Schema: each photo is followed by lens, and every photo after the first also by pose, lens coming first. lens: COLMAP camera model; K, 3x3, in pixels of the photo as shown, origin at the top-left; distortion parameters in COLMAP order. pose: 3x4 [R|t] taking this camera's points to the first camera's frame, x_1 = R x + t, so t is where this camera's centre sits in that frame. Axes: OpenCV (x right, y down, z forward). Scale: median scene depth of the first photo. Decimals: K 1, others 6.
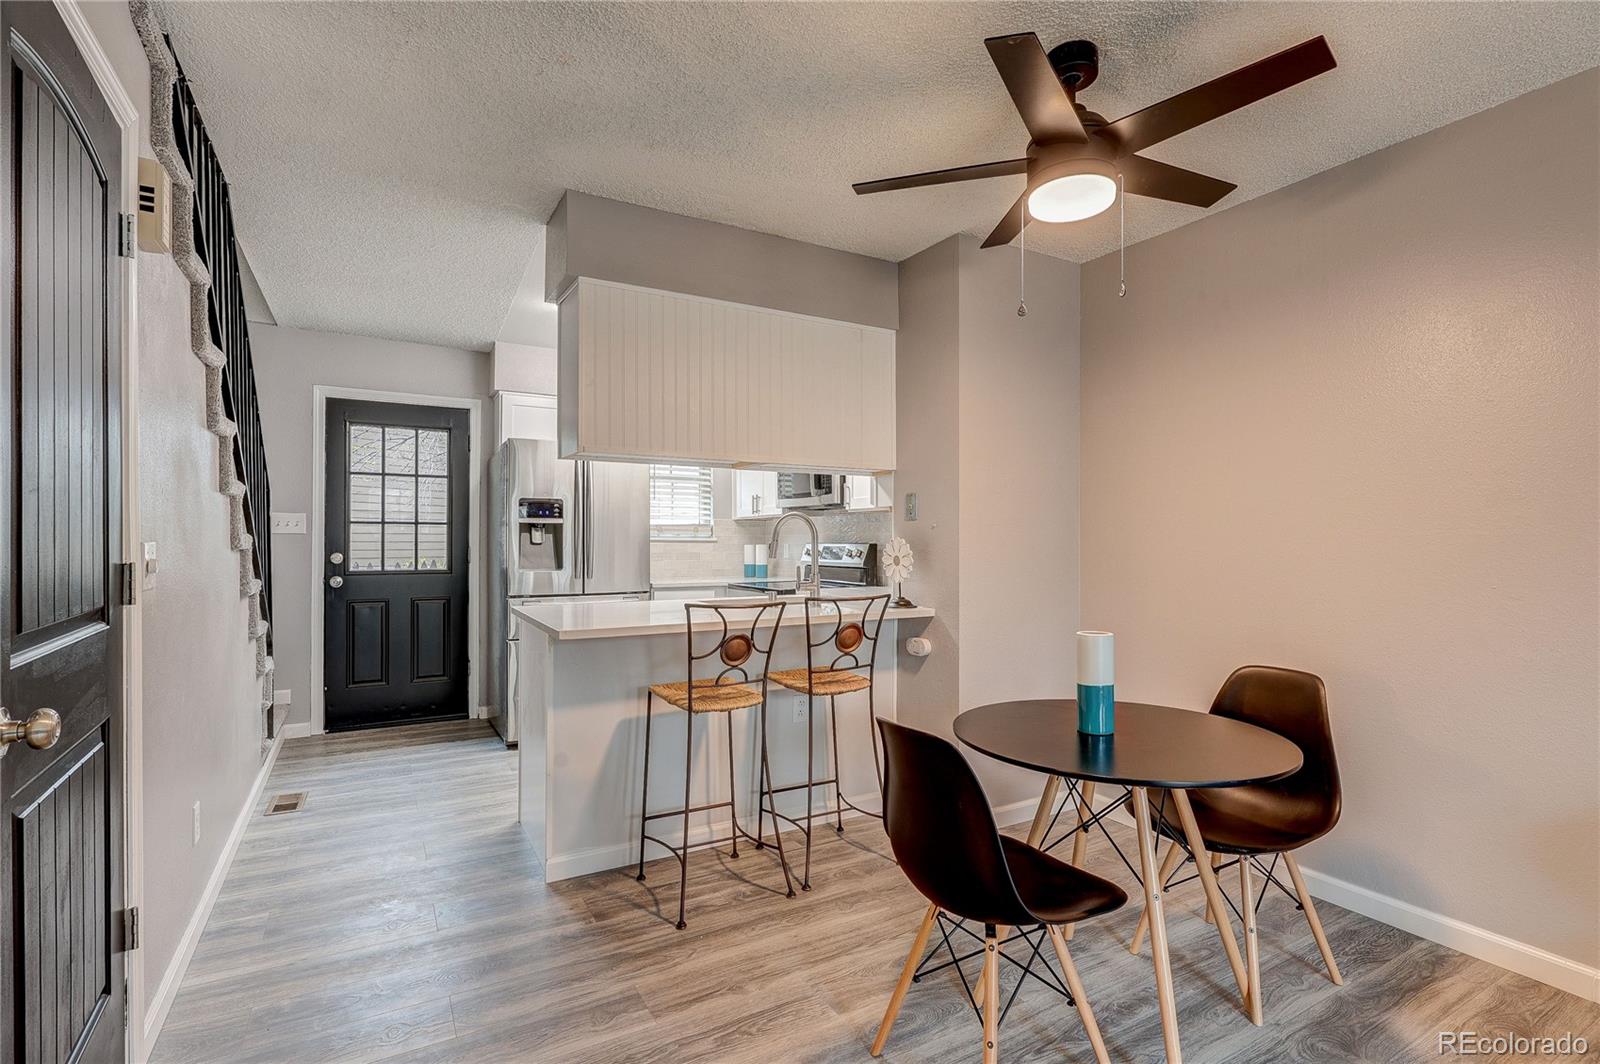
lens RADIAL K [[747.0, 0, 799.9], [0, 747.0, 538.5], [0, 0, 1]] dist [-0.002795, -0.000495]
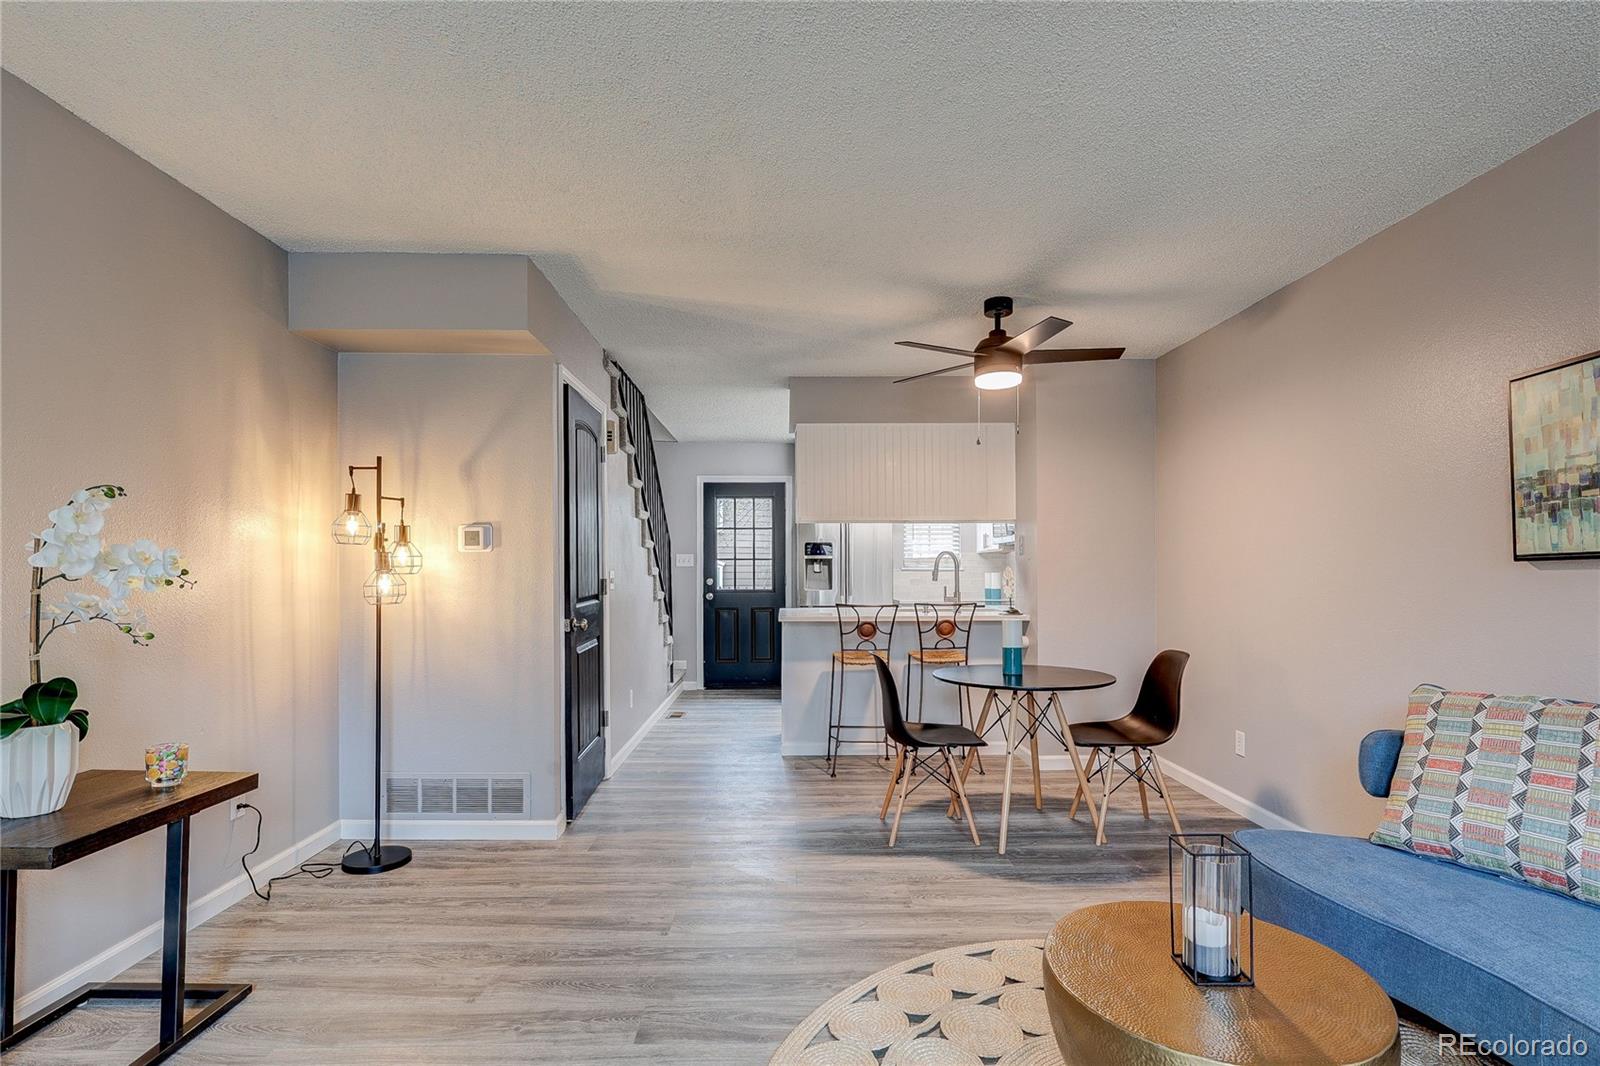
lens RADIAL K [[765.9, 0, 797.8], [0, 765.9, 578.5], [0, 0, 1]] dist [-0.003110, -0.000365]
pose [[0.875992, 0.001111, -0.482325, 0.384232], [0.004856, 0.999926, 0.011123, 0.002309], [0.482302, -0.012085, 0.875922, -0.399868]]
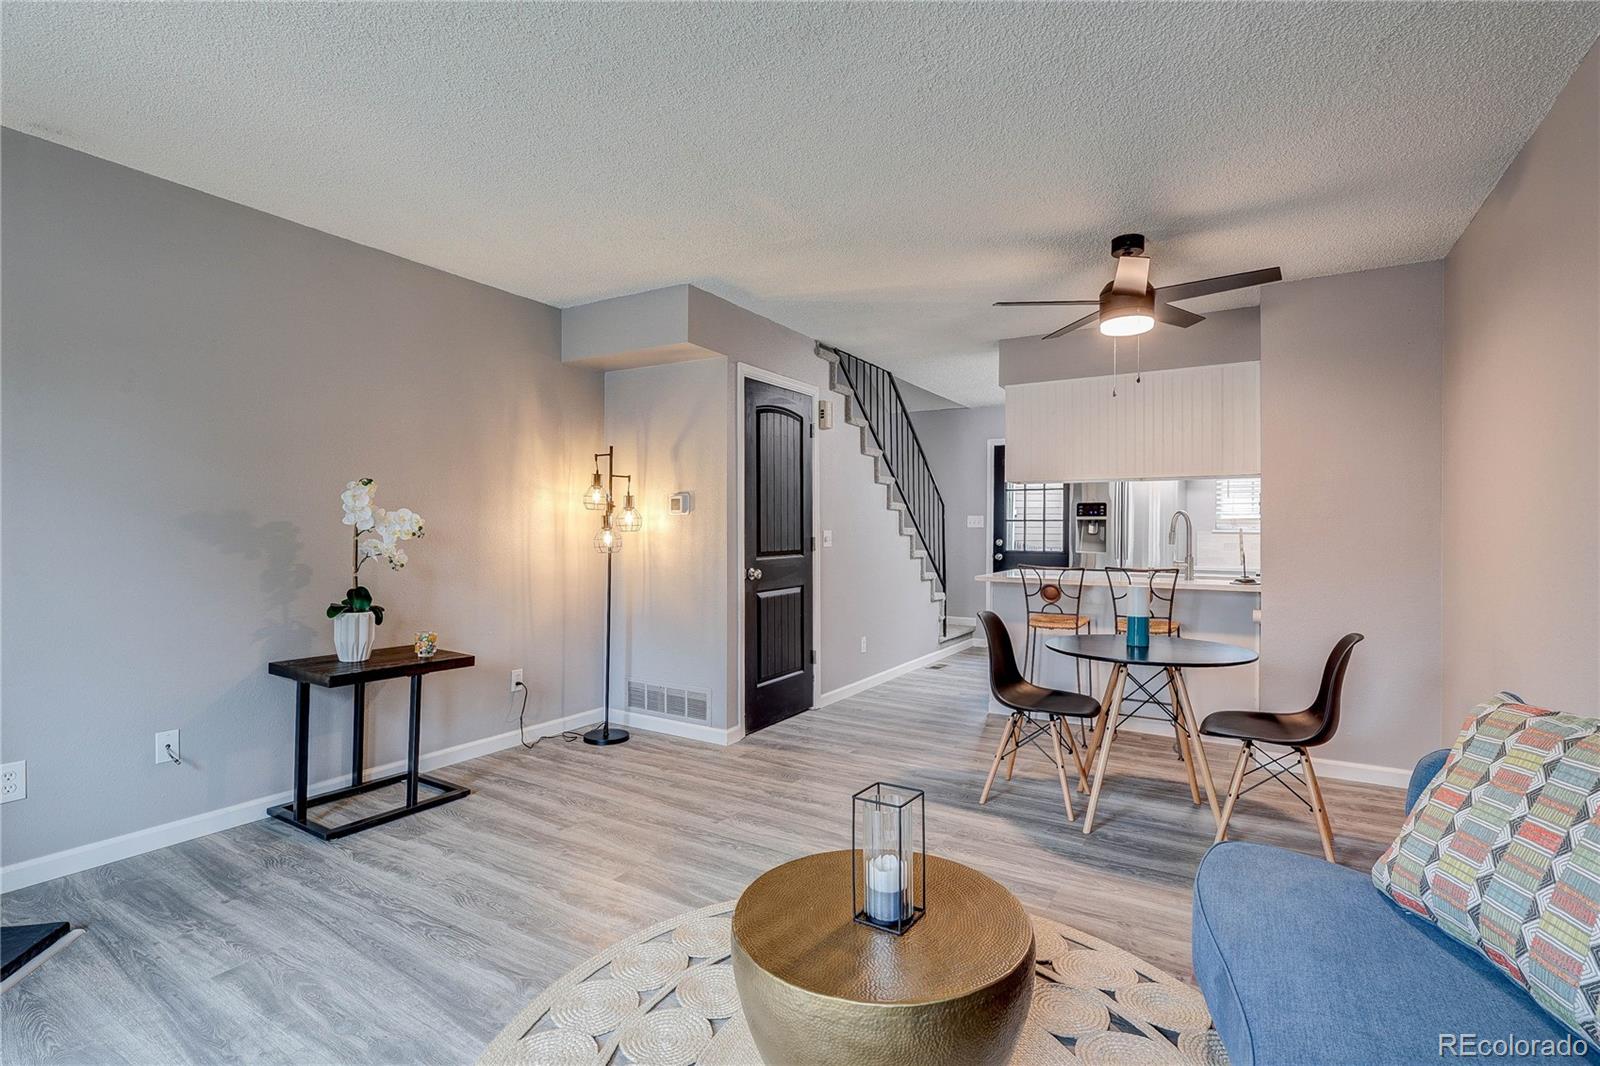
lens RADIAL K [[747.0, 0, 799.9], [0, 747.0, 539.5], [0, 0, 1]] dist [-0.002795, -0.000495]
pose [[0.485801, 0.010661, -0.874004, 0.676979], [-0.002907, 0.999940, 0.010581, 0.004220], [0.874064, -0.002599, 0.485803, -0.207895]]
